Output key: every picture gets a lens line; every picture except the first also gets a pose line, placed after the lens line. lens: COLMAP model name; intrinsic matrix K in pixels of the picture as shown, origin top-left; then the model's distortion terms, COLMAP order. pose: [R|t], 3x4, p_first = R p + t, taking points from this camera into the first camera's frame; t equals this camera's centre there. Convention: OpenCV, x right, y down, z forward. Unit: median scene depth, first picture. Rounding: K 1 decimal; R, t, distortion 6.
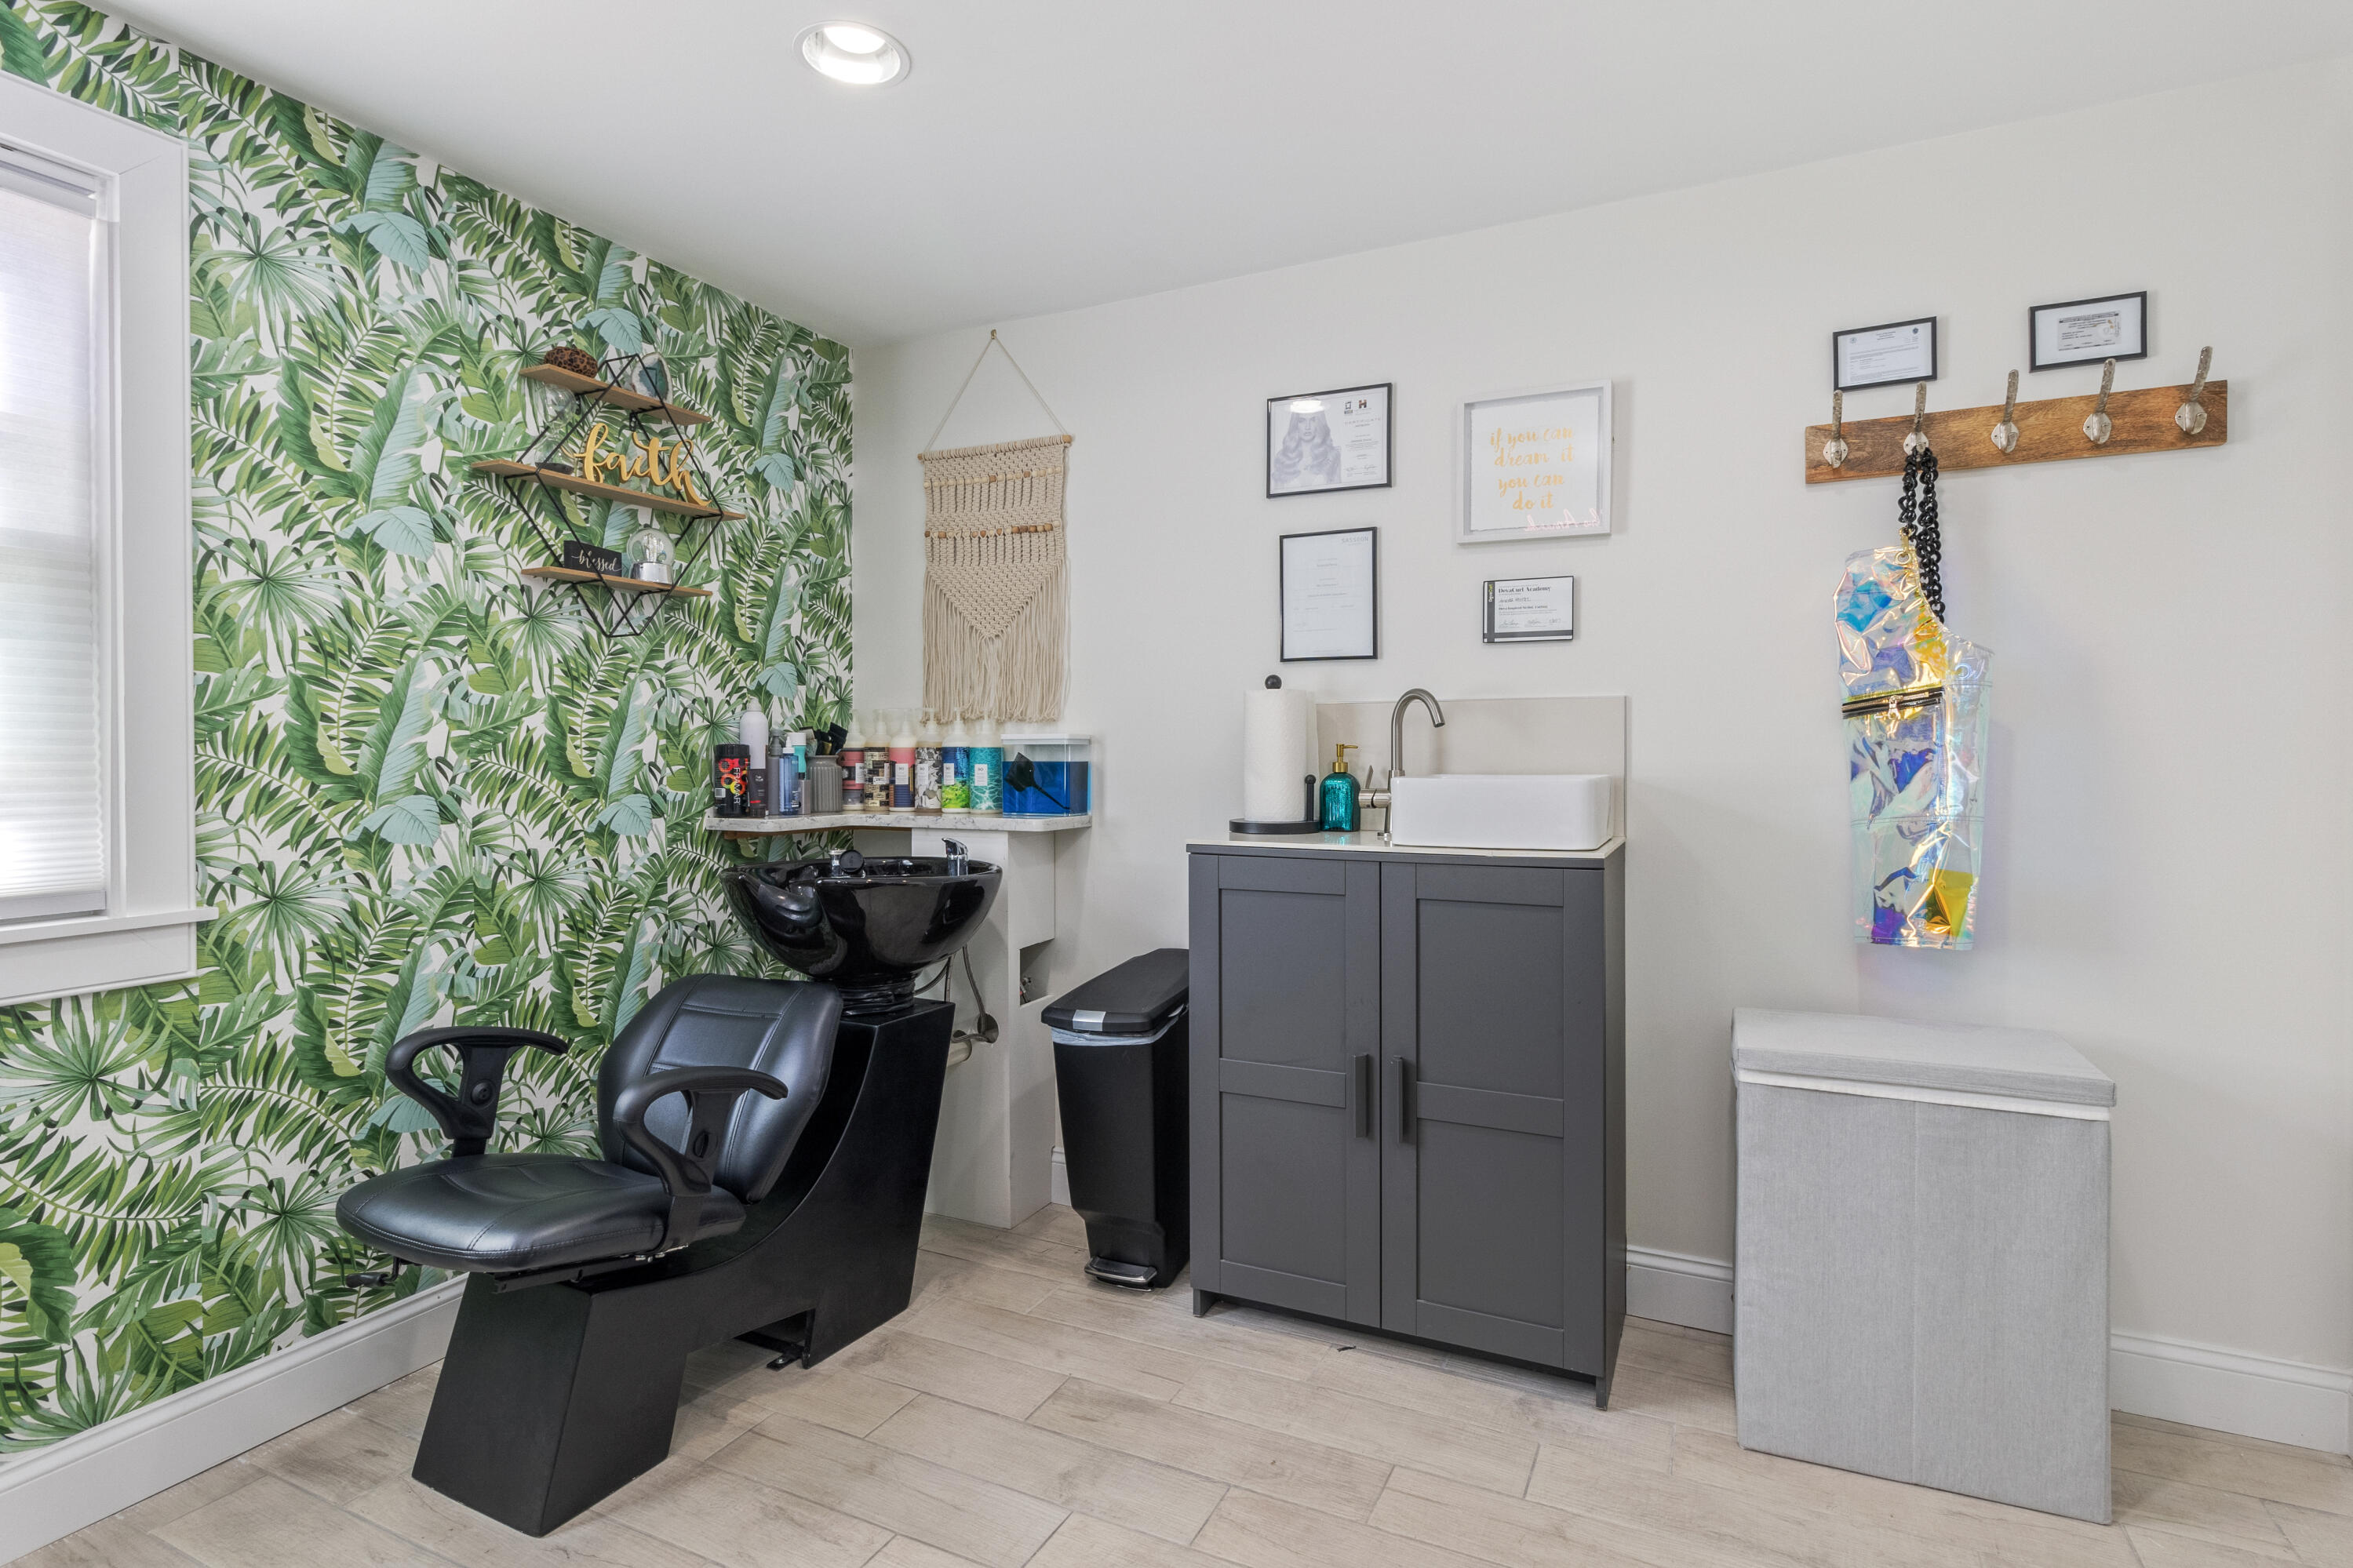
lens RADIAL K [[1163.3, 0, 1176.7], [0, 1163.3, 763.1], [0, 0, 1]] dist [-0.000134, -0.000388]
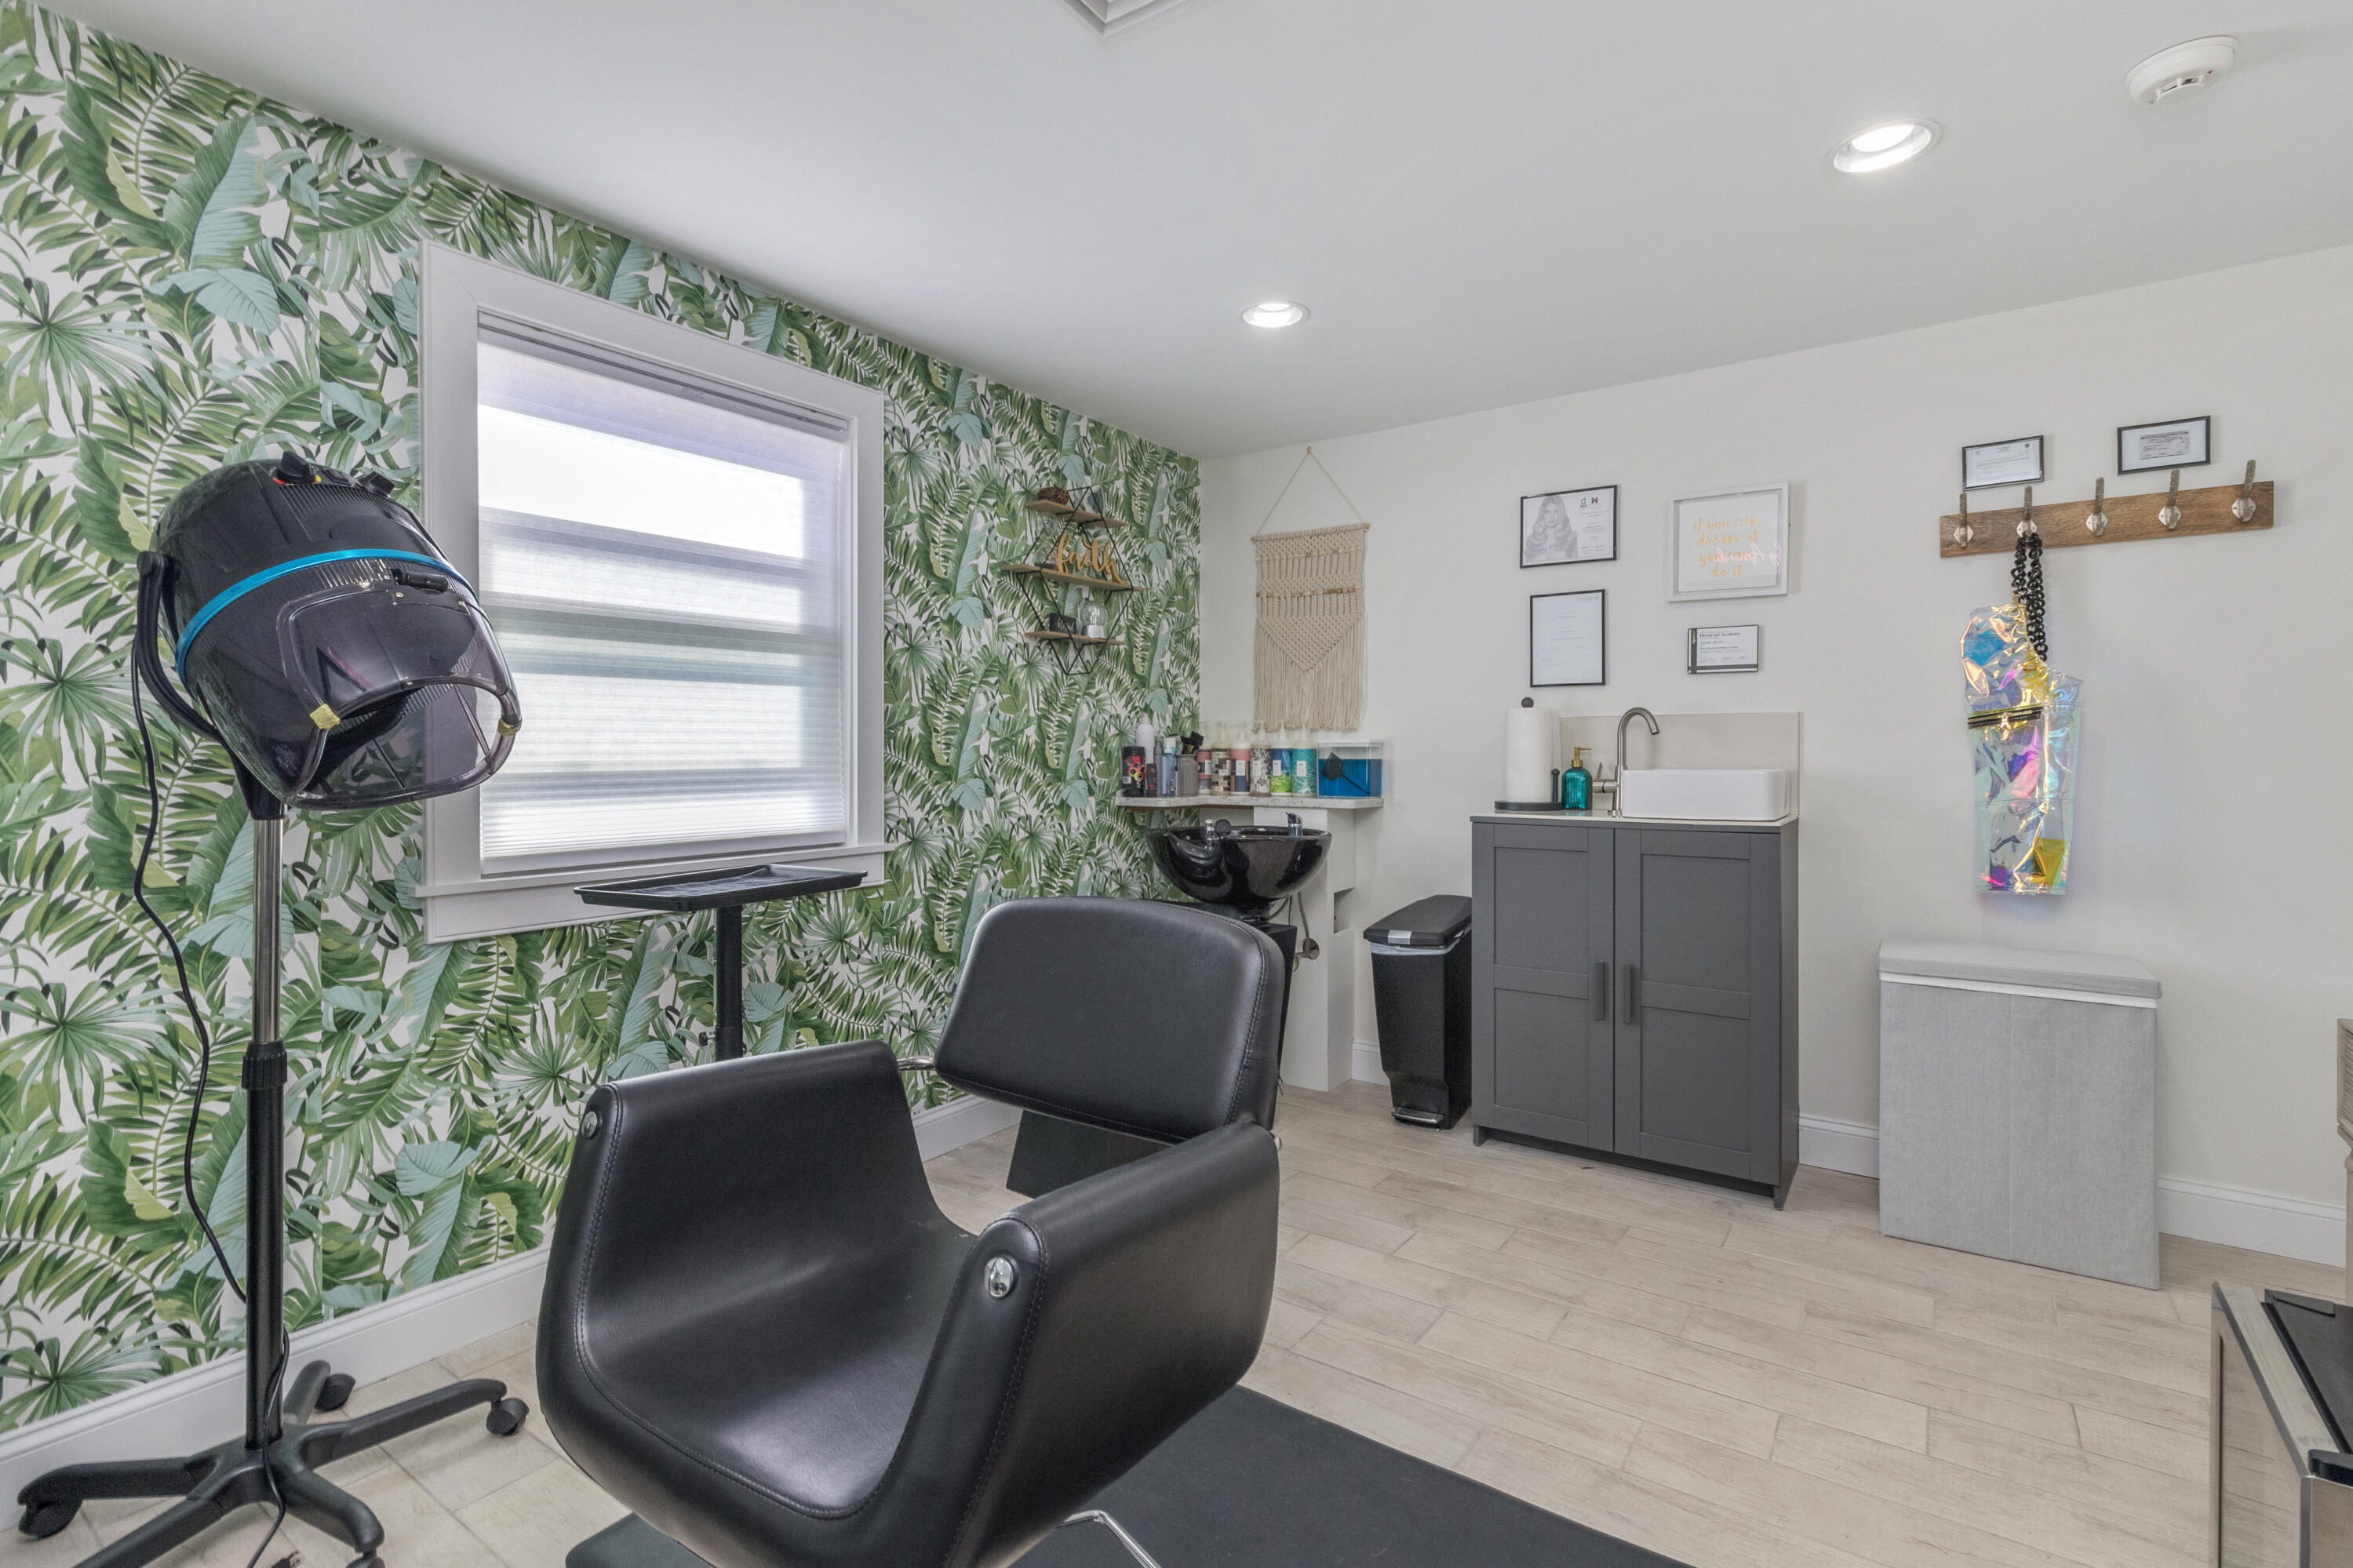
lens RADIAL K [[1093.2, 0, 1176.5], [0, 1093.2, 760.5], [0, 0, 1]] dist [0.001666, 0.001282]
pose [[0.987021, 0.002735, -0.160566, -0.140154], [-0.003120, 0.999993, -0.002144, 0.005097], [0.160559, 0.002617, 0.987023, -0.417467]]
